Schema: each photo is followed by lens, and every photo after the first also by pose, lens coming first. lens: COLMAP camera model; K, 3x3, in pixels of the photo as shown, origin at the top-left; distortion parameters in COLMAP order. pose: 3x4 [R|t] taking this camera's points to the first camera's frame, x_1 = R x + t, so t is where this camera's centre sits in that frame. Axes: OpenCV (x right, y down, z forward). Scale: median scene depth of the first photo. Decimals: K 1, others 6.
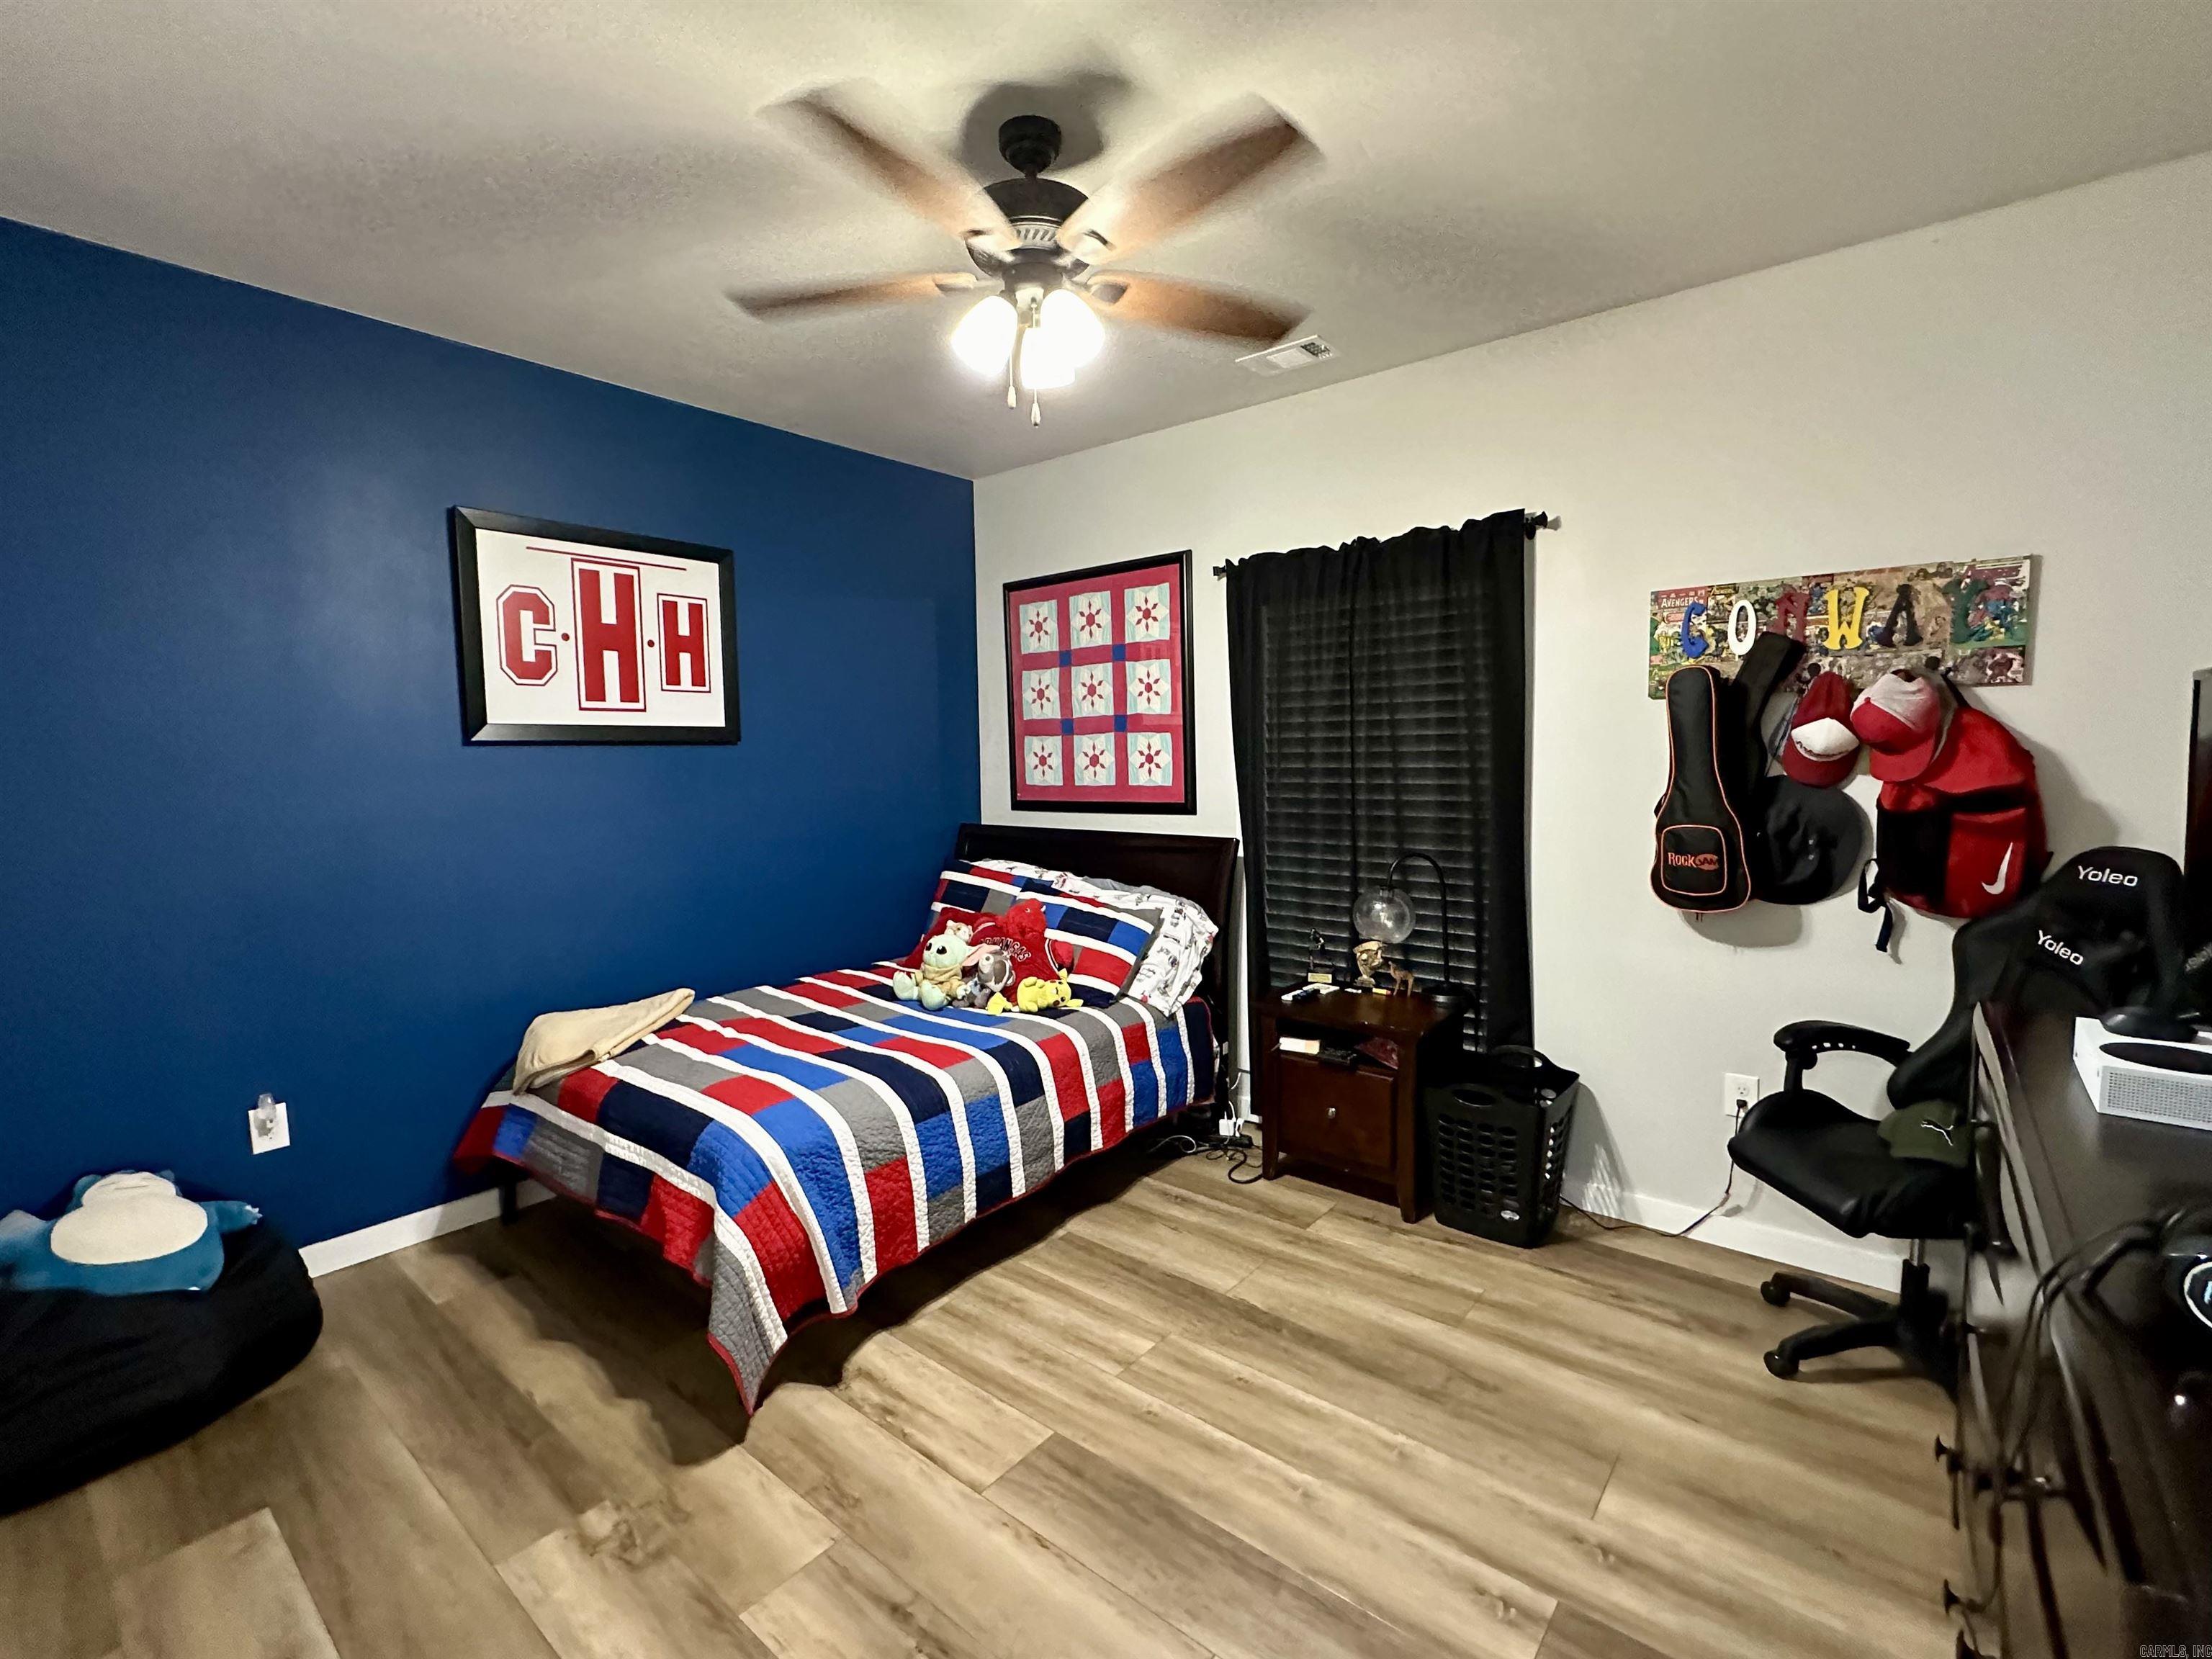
lens RADIAL K [[982.2, 0, 1109.0], [0, 982.2, 823.8], [0, 0, 1]] dist [-0.003000, -0.000649]
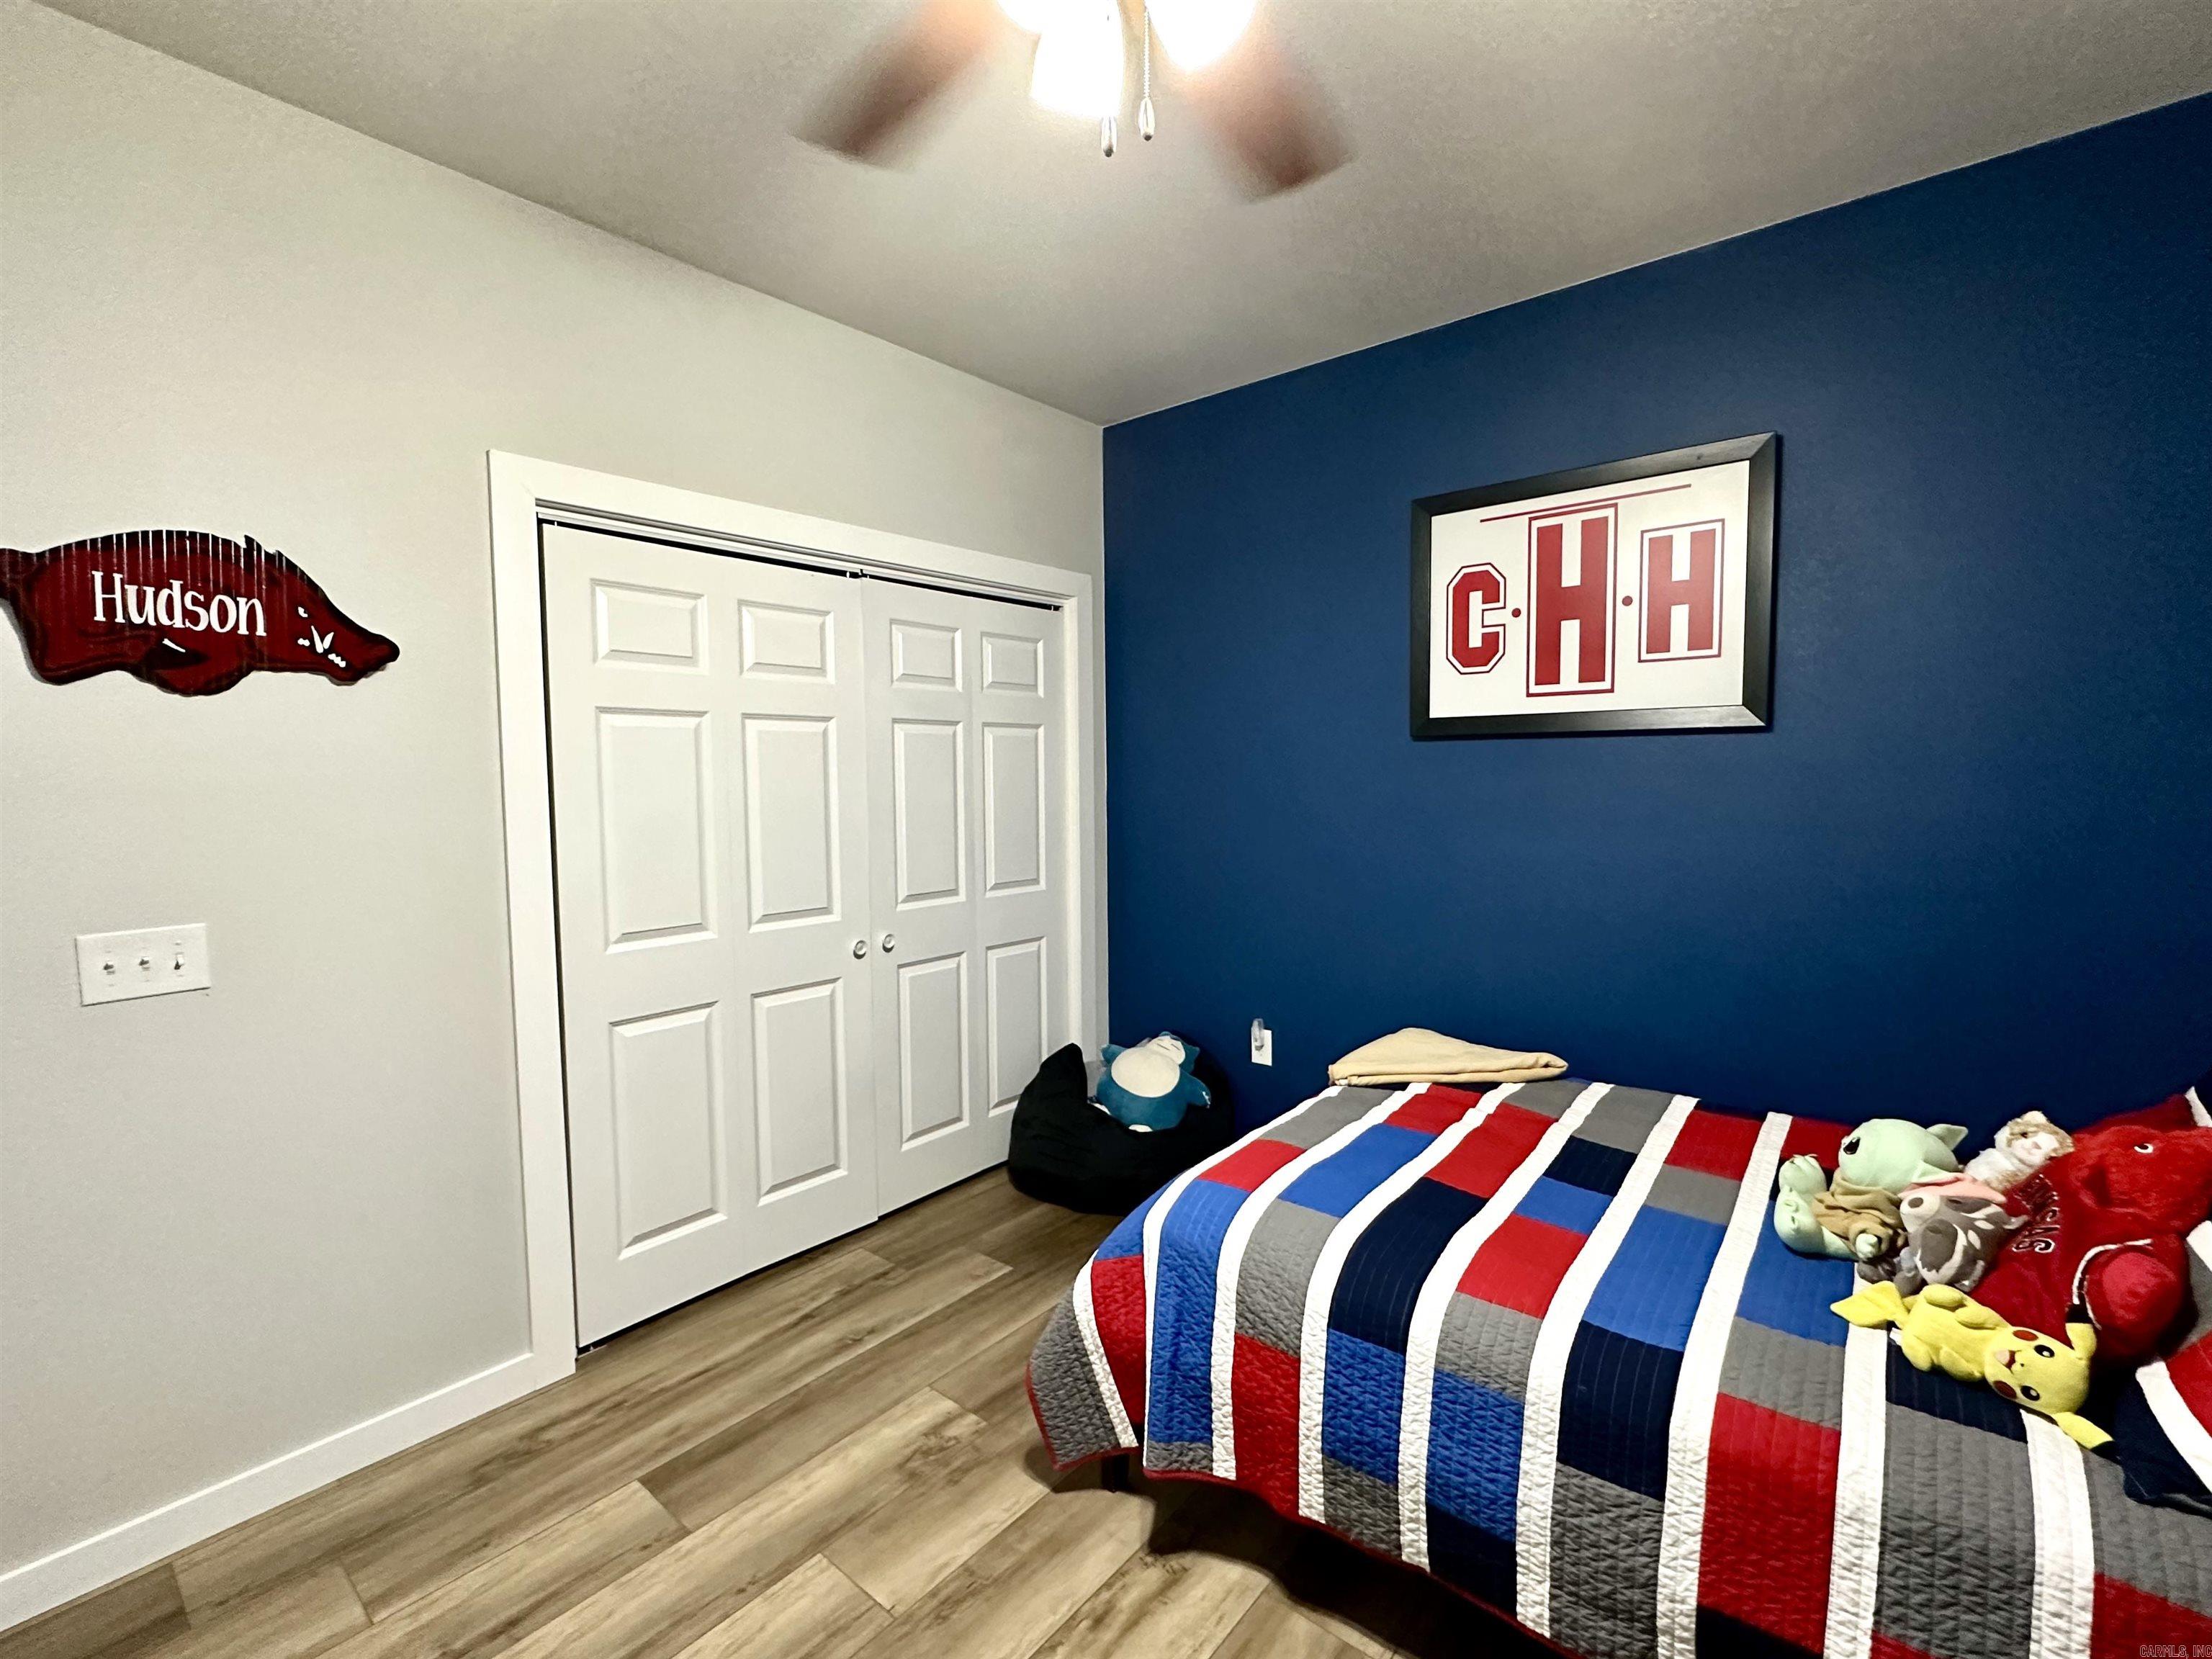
lens RADIAL K [[982.2, 0, 1108.0], [0, 982.2, 831.3], [0, 0, 1]] dist [-0.003000, -0.000649]
pose [[-0.015496, 0.074334, -0.997113, 0.340847], [-0.066770, 0.994930, 0.075209, -0.041889], [0.997648, 0.067743, -0.010454, 0.693203]]
